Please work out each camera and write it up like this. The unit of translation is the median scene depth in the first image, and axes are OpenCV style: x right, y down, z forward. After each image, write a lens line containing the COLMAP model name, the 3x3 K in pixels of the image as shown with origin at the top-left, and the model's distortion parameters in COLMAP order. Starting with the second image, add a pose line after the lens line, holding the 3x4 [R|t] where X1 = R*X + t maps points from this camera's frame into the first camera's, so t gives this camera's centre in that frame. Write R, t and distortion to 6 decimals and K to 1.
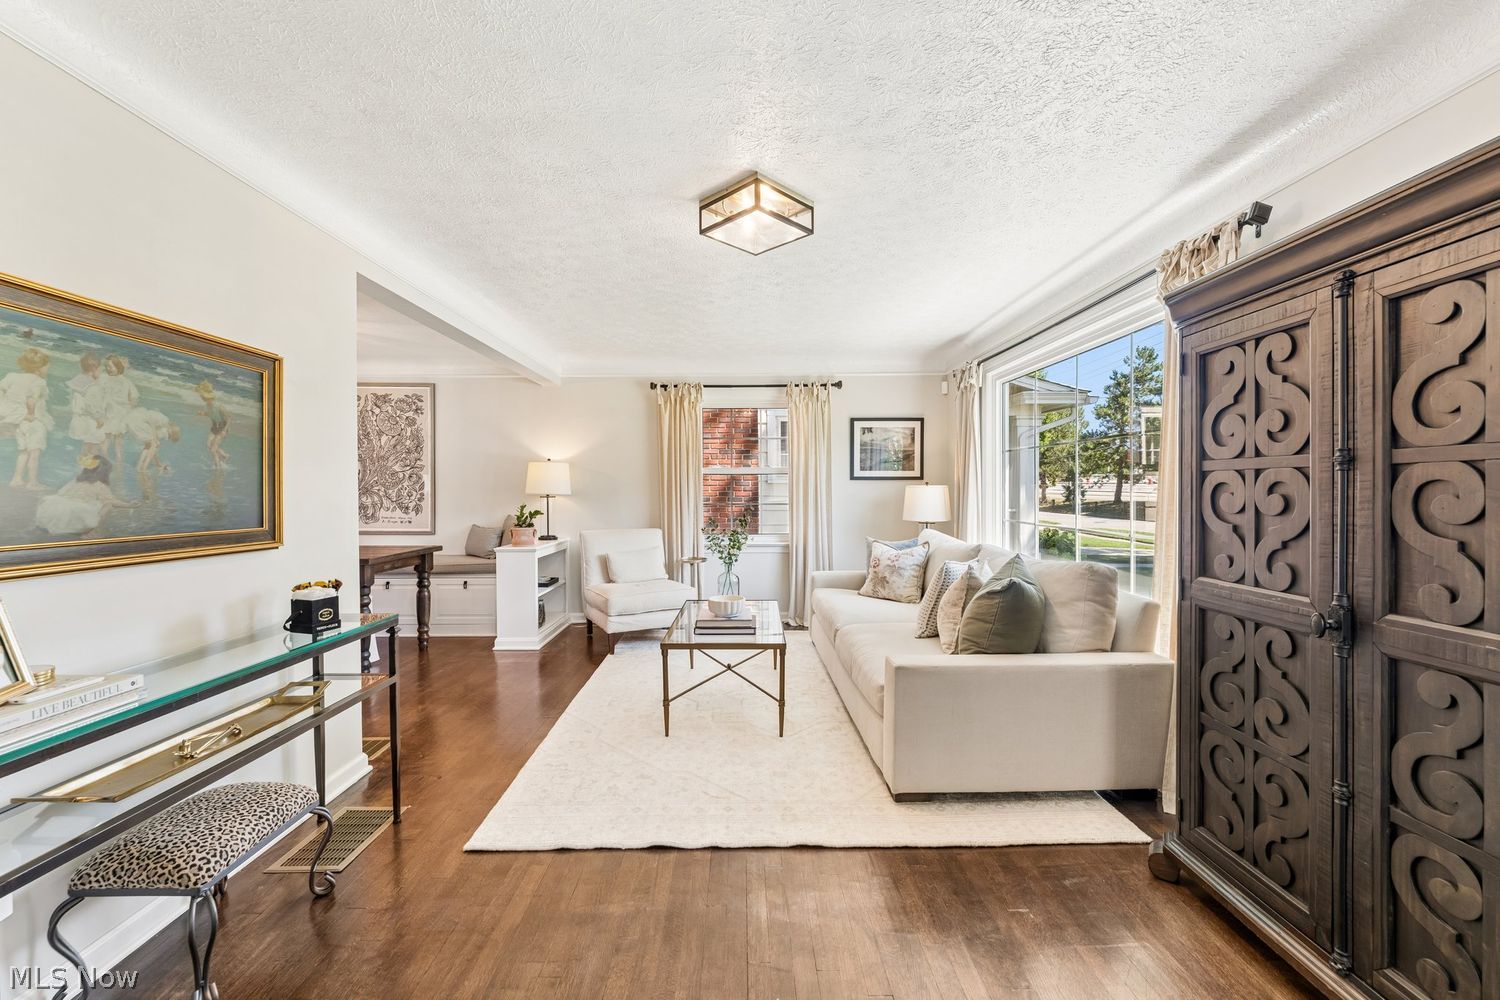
lens RADIAL K [[602.8, 0, 741.2], [0, 602.8, 497.6], [0, 0, 1]] dist [-0.002142, -0.000175]
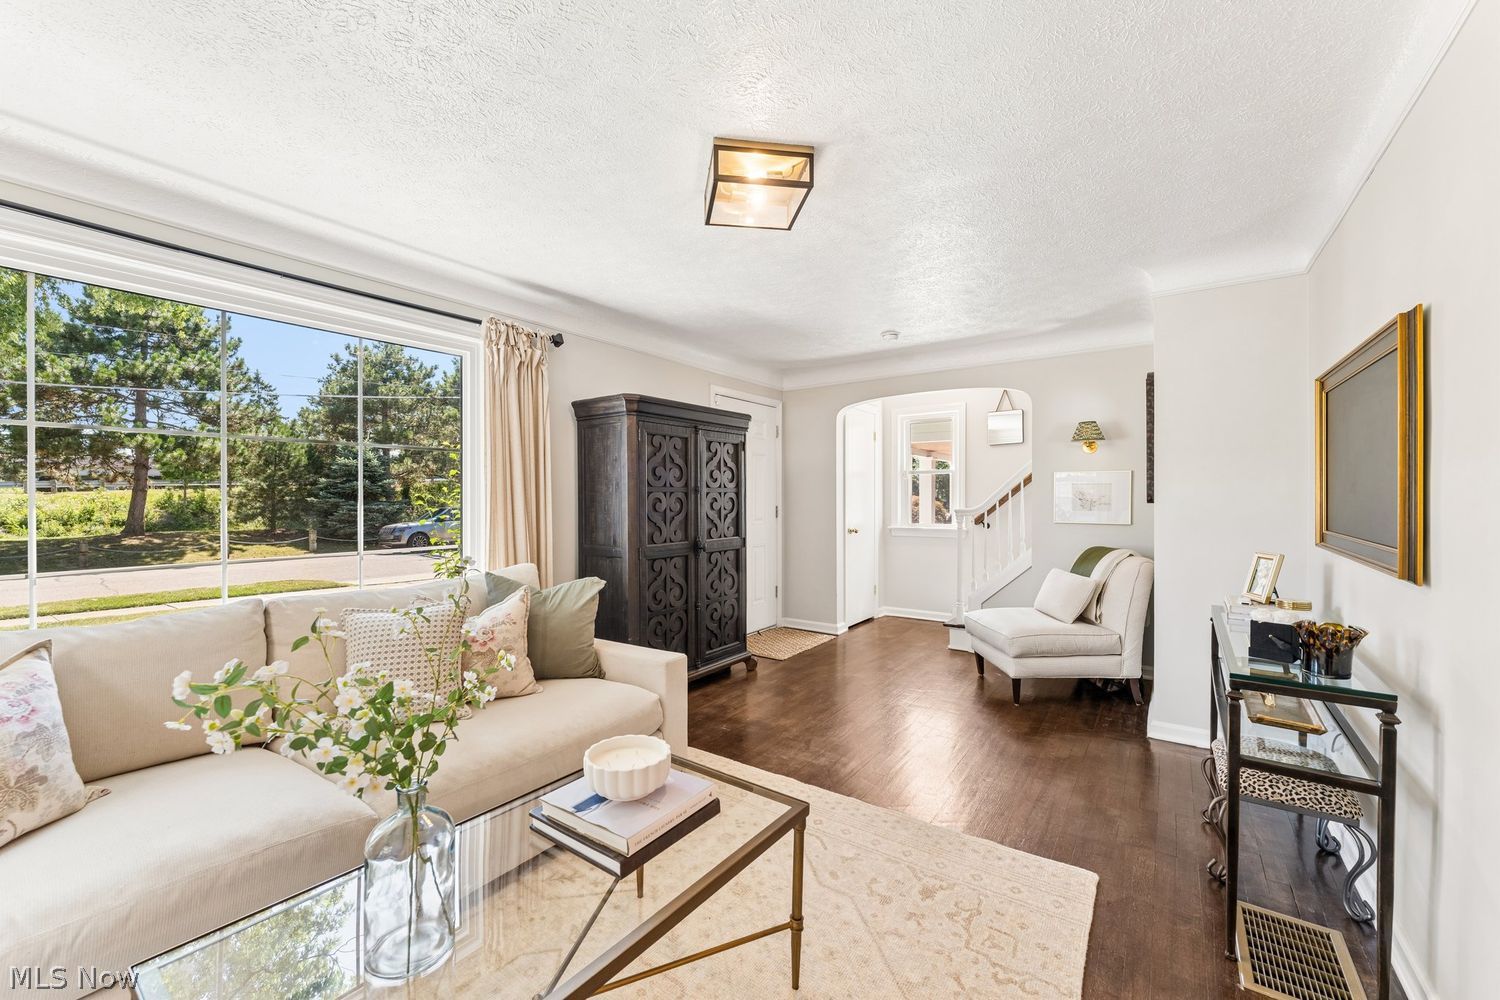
lens RADIAL K [[602.8, 0, 741.2], [0, 602.8, 497.6], [0, 0, 1]] dist [-0.002142, -0.000175]
pose [[-0.807298, 0.005228, 0.590121, -0.211061], [0.012446, 0.999889, 0.008168, -0.011337], [-0.590013, 0.013938, -0.807273, 0.769872]]
